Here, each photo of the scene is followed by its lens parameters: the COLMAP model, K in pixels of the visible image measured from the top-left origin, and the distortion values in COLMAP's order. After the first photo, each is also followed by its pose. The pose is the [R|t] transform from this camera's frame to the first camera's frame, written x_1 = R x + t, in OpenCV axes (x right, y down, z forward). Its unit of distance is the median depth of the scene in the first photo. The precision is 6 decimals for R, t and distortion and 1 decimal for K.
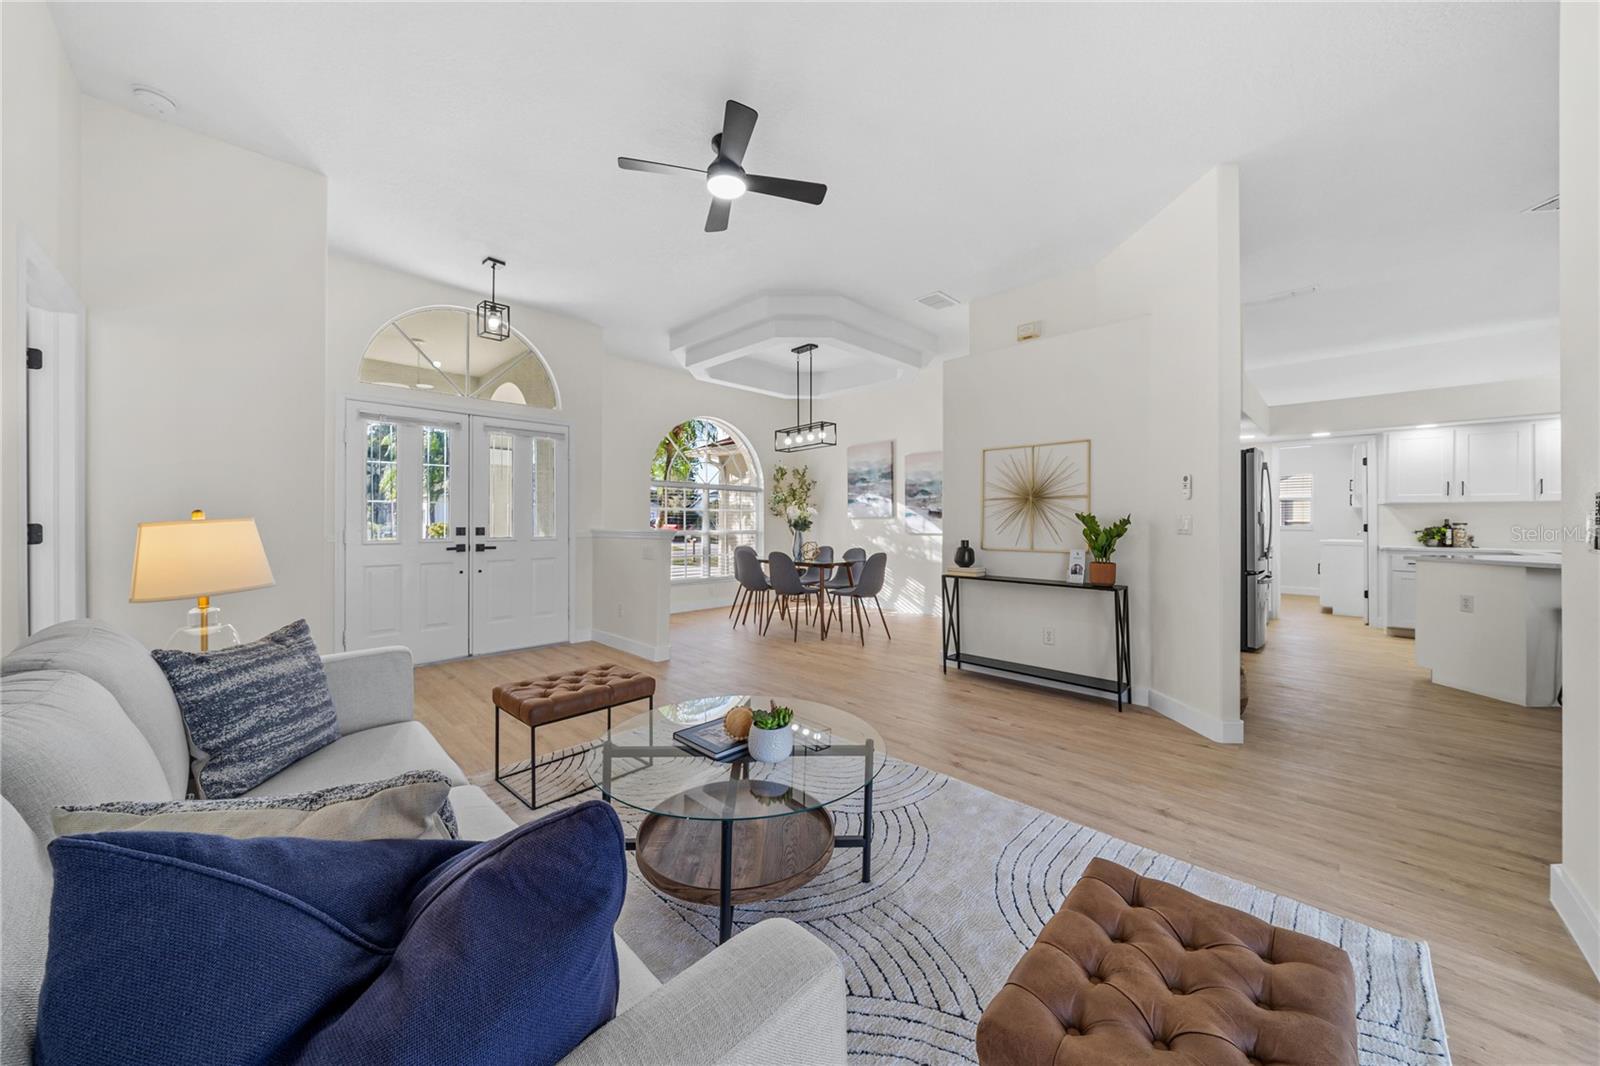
lens RADIAL K [[547.6, 0, 799.7], [0, 547.6, 520.3], [0, 0, 1]] dist [-0.006999, -0.000135]
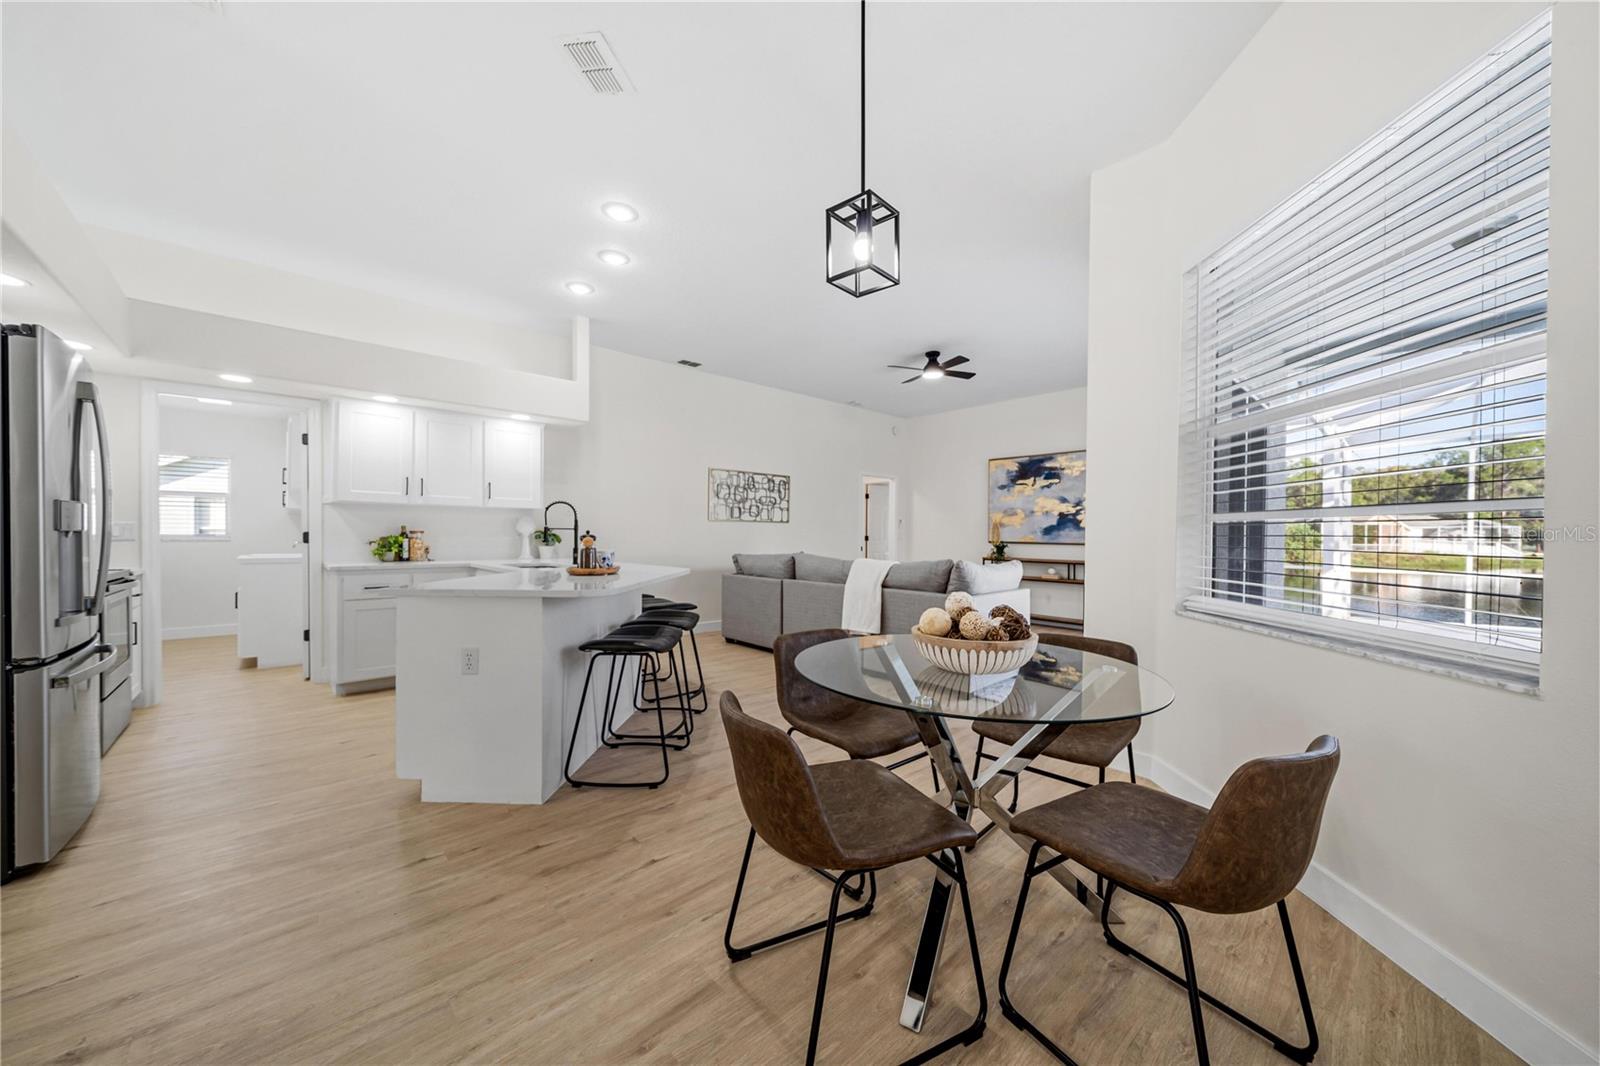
lens RADIAL K [[547.6, 0, 797.9], [0, 547.6, 539.4], [0, 0, 1]] dist [-0.006999, -0.000135]
pose [[0.020003, -0.011966, 0.999728, 0.419992], [-0.011777, 0.999856, 0.012204, 0.001266], [-0.999731, -0.012017, 0.019859, 0.417308]]
